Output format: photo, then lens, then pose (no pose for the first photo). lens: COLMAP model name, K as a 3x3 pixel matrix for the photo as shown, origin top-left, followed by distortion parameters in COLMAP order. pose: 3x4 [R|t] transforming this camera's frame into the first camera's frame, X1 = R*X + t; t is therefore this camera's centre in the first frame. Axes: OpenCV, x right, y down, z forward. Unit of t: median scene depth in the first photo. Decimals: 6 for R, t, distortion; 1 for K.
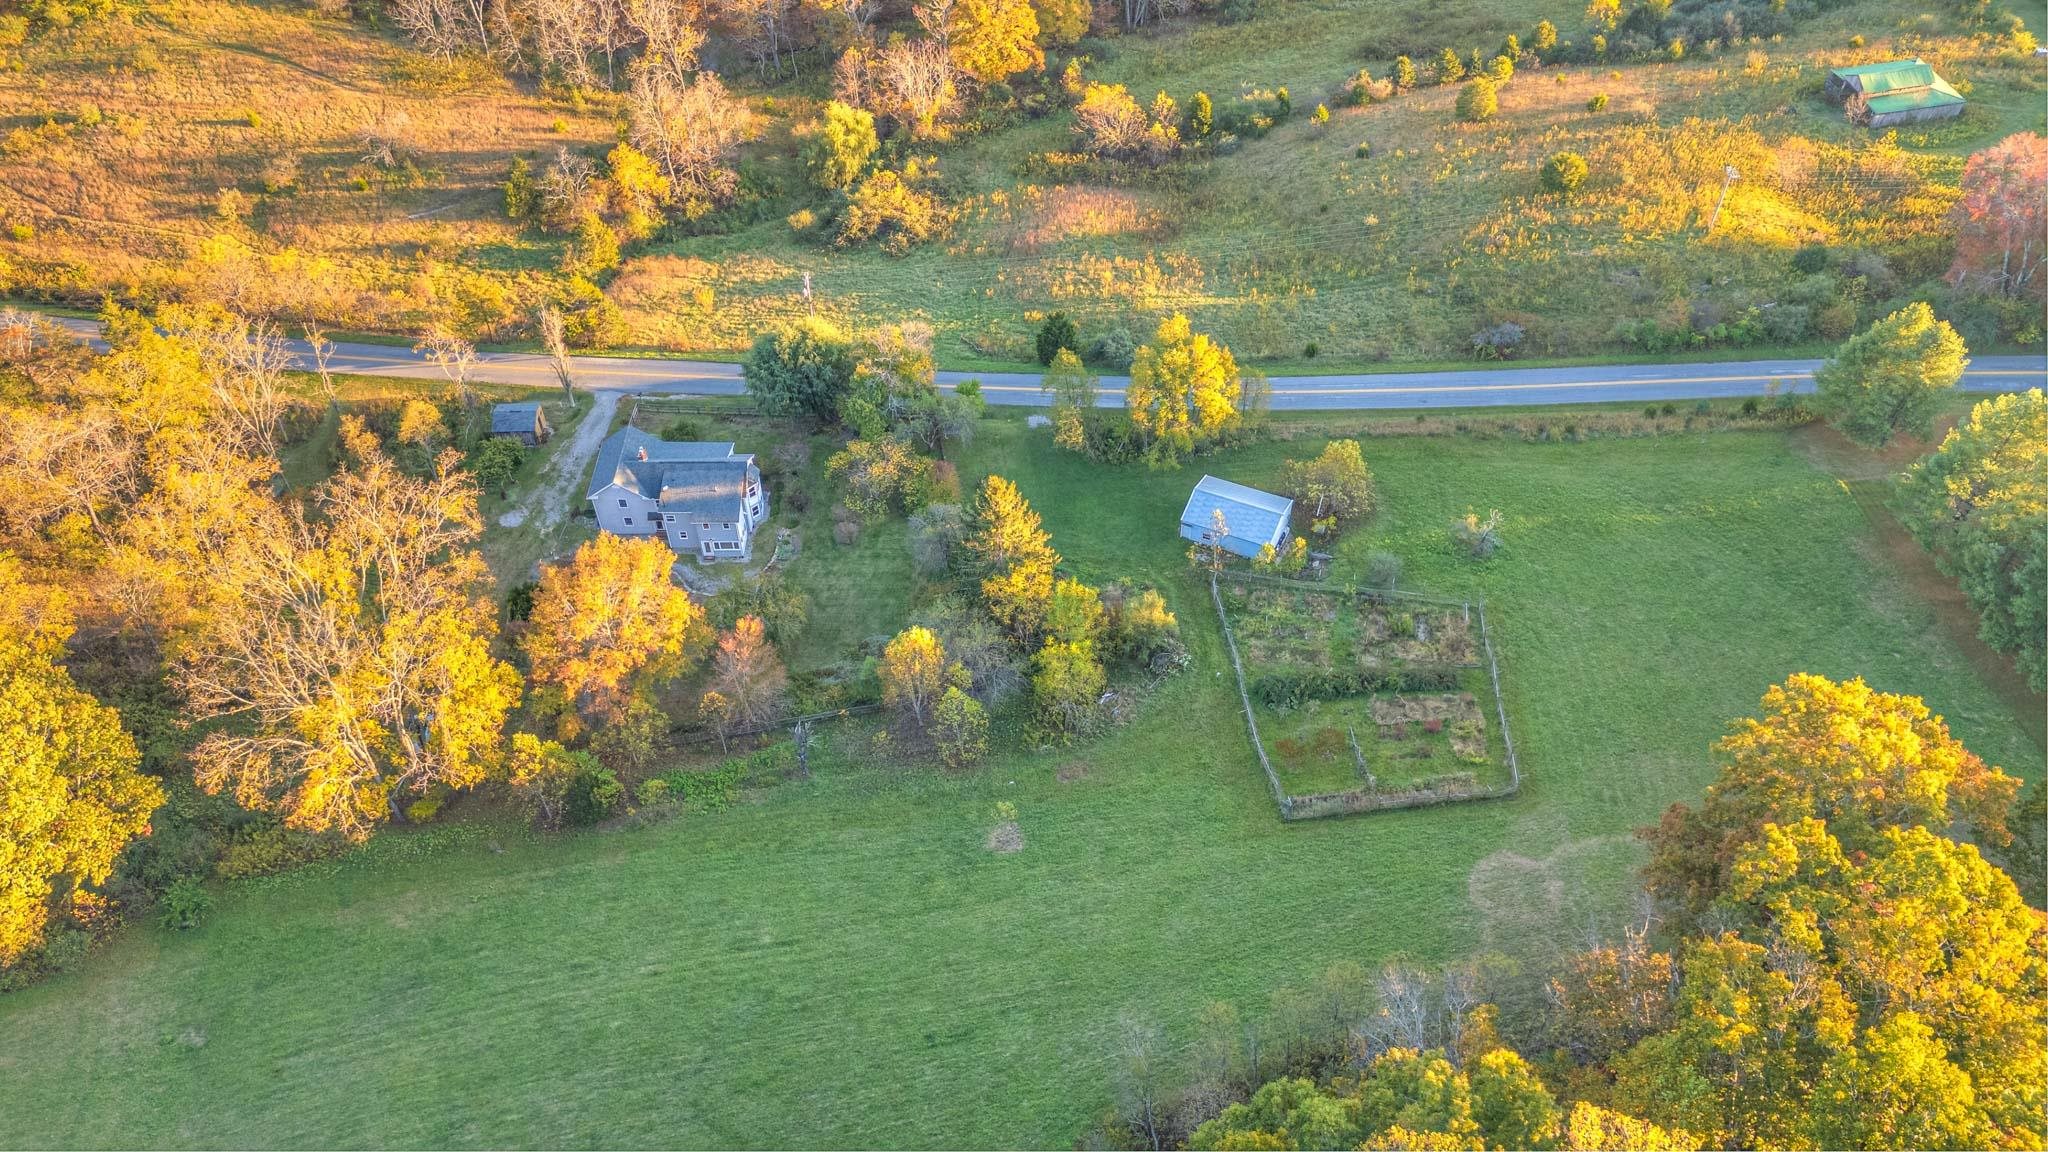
lens RADIAL K [[1505.7, 0, 1020.1], [0, 1505.7, 577.9], [0, 0, 1]] dist [0.066844, -0.058753]
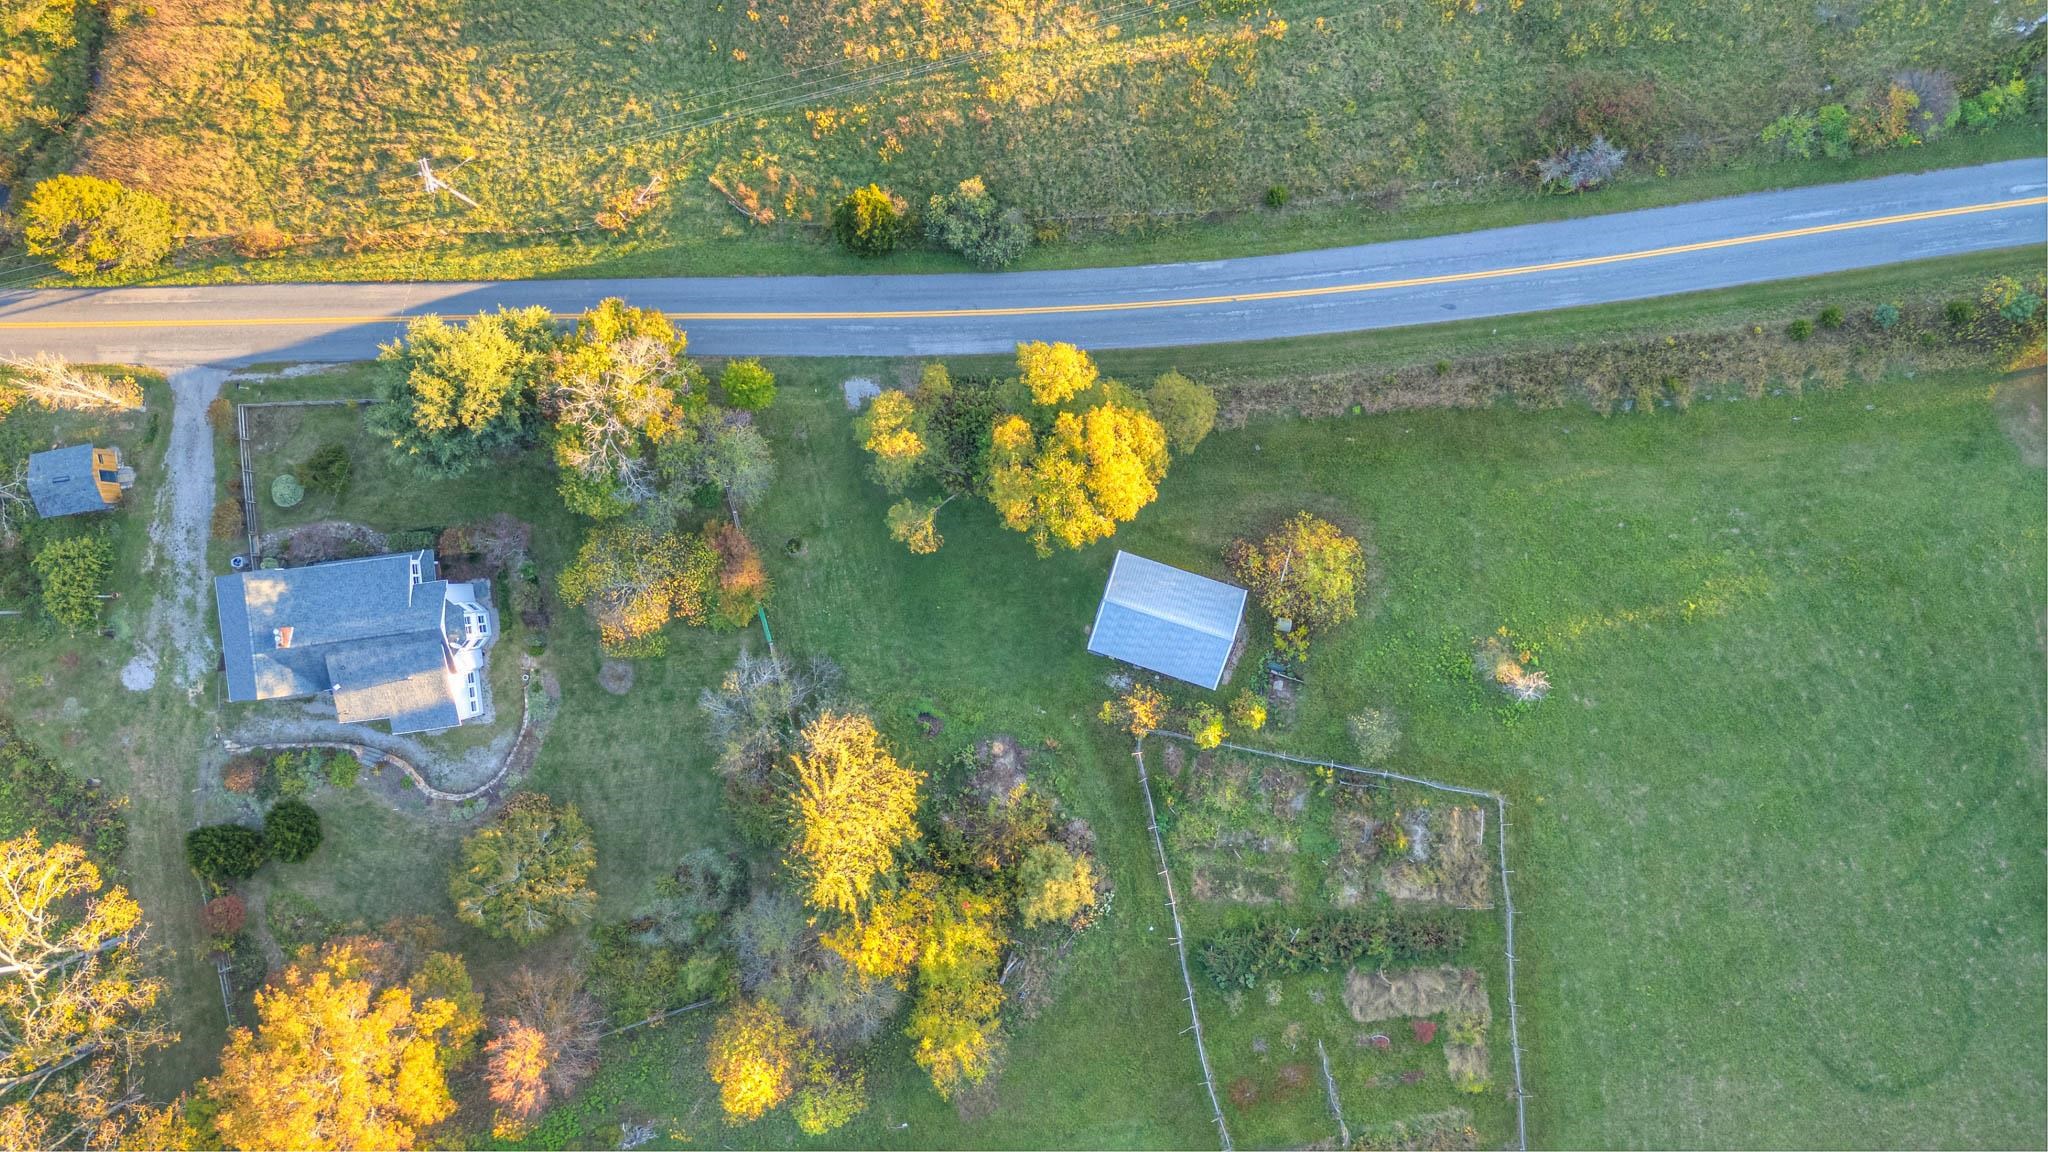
lens RADIAL K [[1505.7, 0, 1020.1], [0, 1505.7, 577.9], [0, 0, 1]] dist [0.066844, -0.058753]
pose [[0.992102, -0.123887, -0.019643, 0.091212], [0.103345, 0.718552, 0.687752, -0.531813], [-0.071089, -0.684350, 0.725680, 0.504734]]
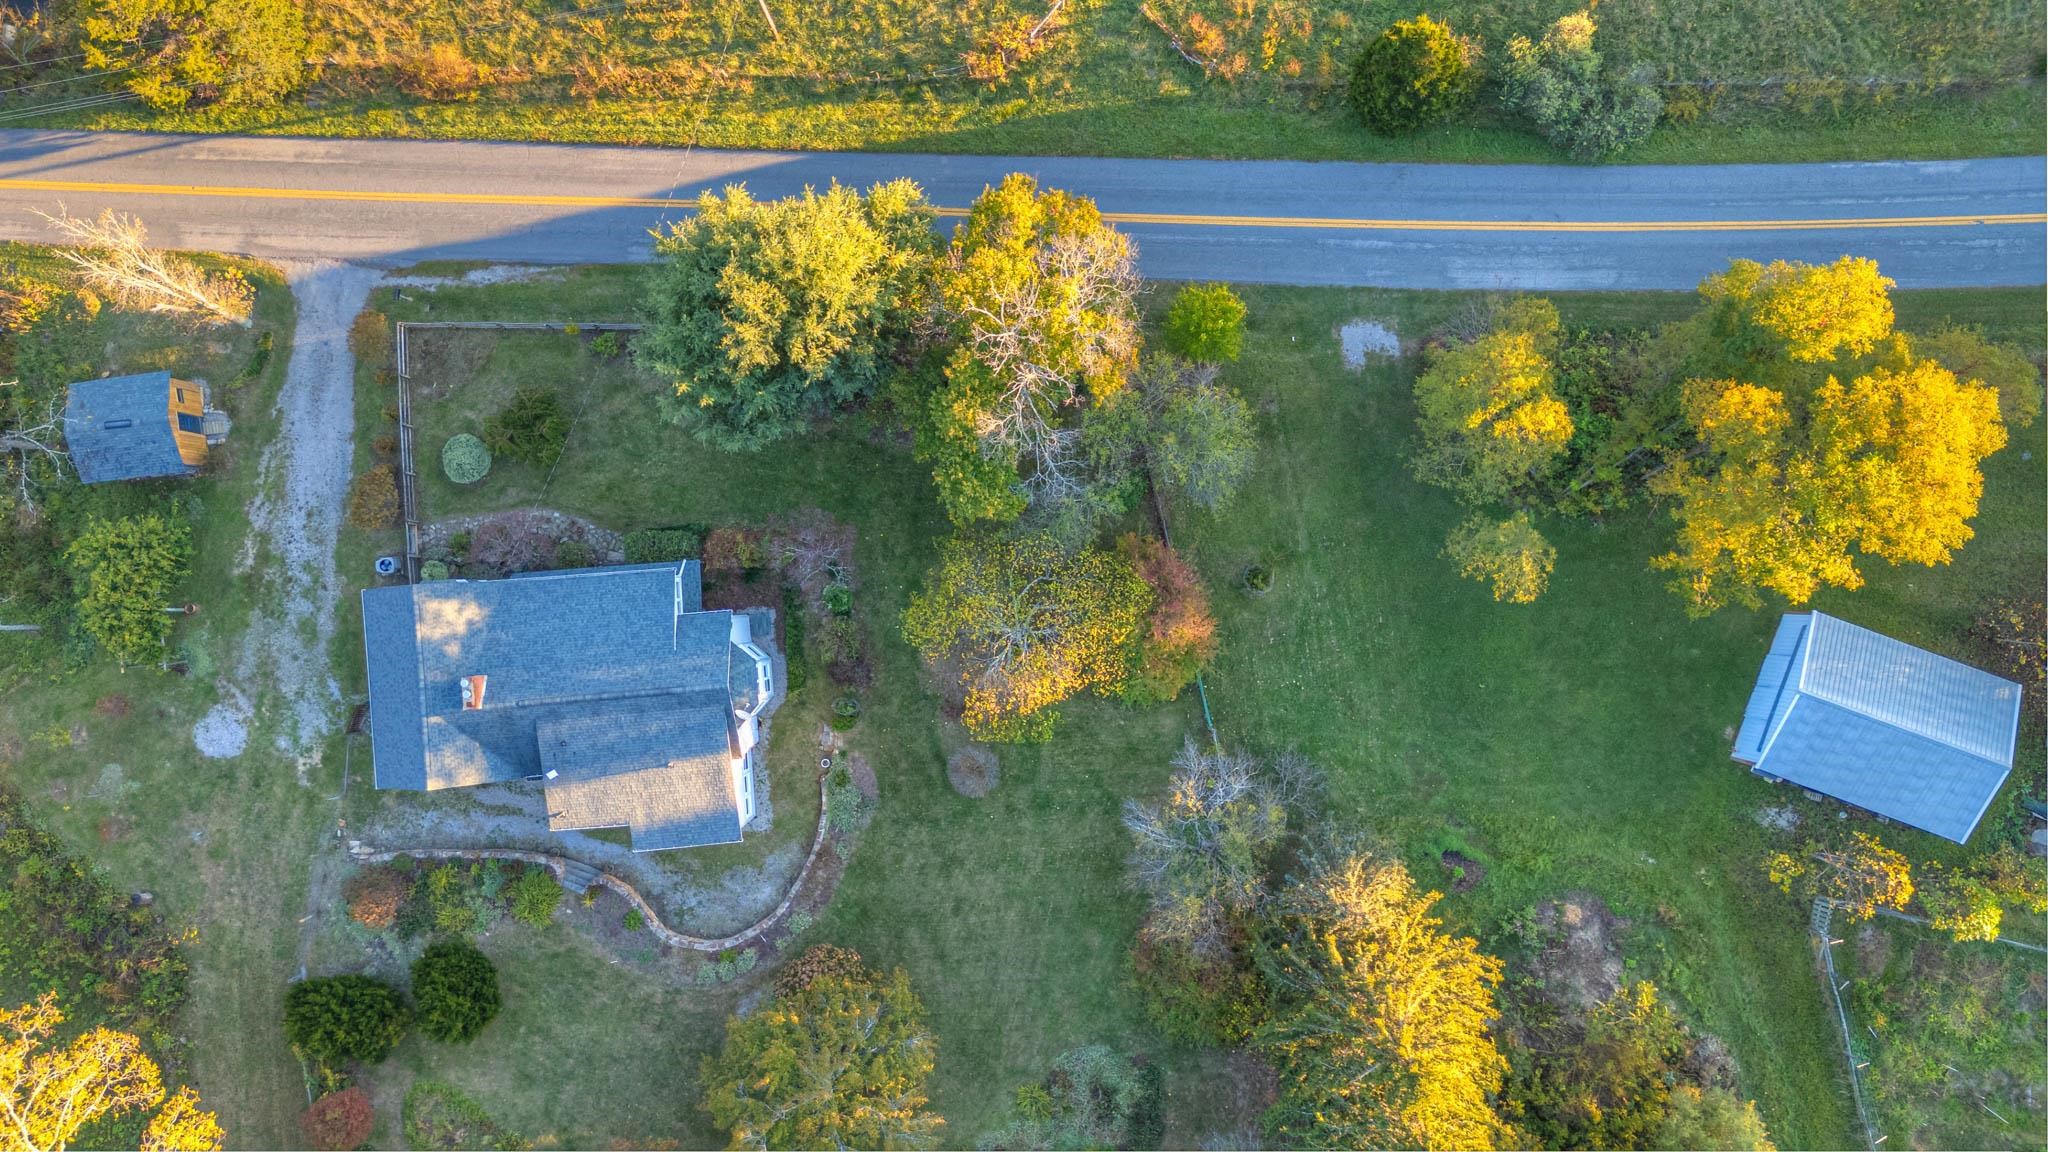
lens RADIAL K [[1505.7, 0, 1020.1], [0, 1505.7, 577.9], [0, 0, 1]] dist [0.066844, -0.058753]
pose [[0.996796, -0.079967, -0.001833, -0.096543], [0.059836, 0.730268, 0.680535, -0.379858], [-0.053082, -0.678464, 0.732713, 0.707895]]
